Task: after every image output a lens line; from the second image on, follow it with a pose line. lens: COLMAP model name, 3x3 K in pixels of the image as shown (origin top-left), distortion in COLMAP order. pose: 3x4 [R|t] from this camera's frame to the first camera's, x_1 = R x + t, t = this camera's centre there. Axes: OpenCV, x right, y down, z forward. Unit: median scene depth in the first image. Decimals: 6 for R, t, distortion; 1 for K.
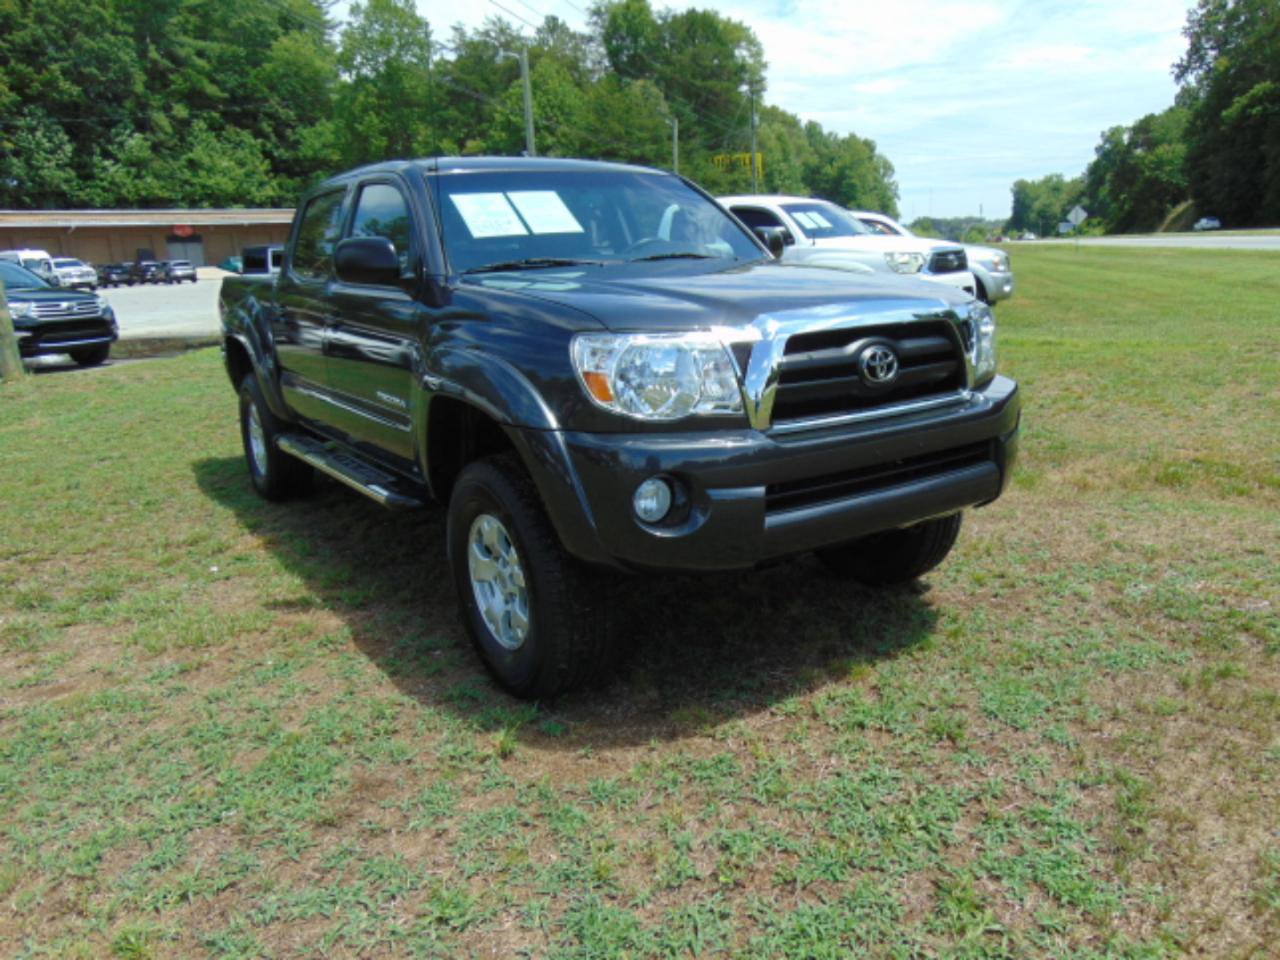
lens RADIAL K [[966.9, 0, 636.0], [0, 966.9, 476.8], [0, 0, 1]] dist [-0.029246, 0.070923]
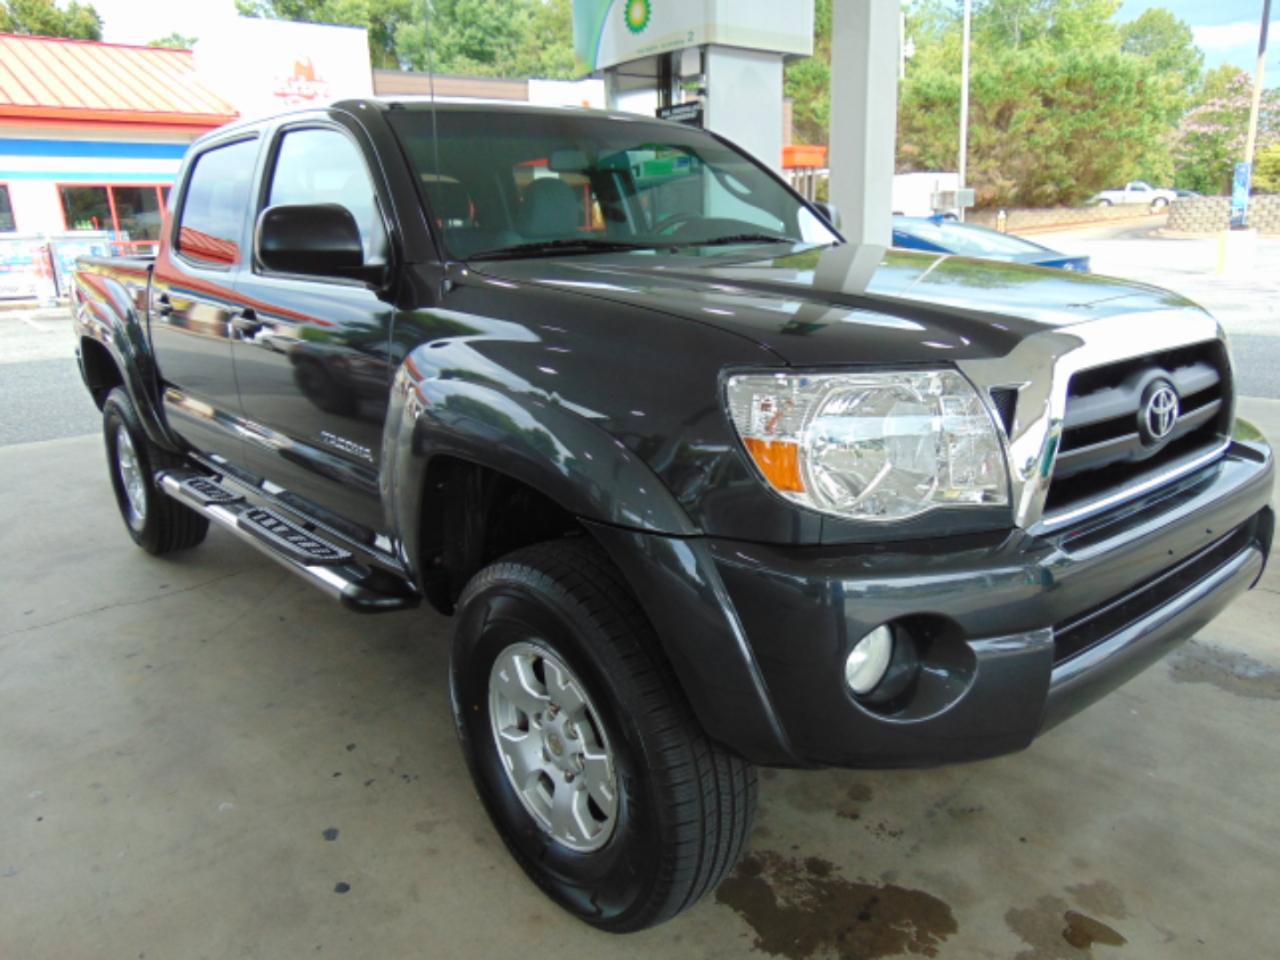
lens RADIAL K [[978.7, 0, 638.7], [0, 978.7, 487.5], [0, 0, 1]] dist [0.007040, 0.004883]
pose [[0.993606, -0.016703, 0.111658, -0.142258], [0.013979, 0.999586, 0.025132, -0.072244], [-0.112032, -0.023410, 0.993429, 0.324649]]
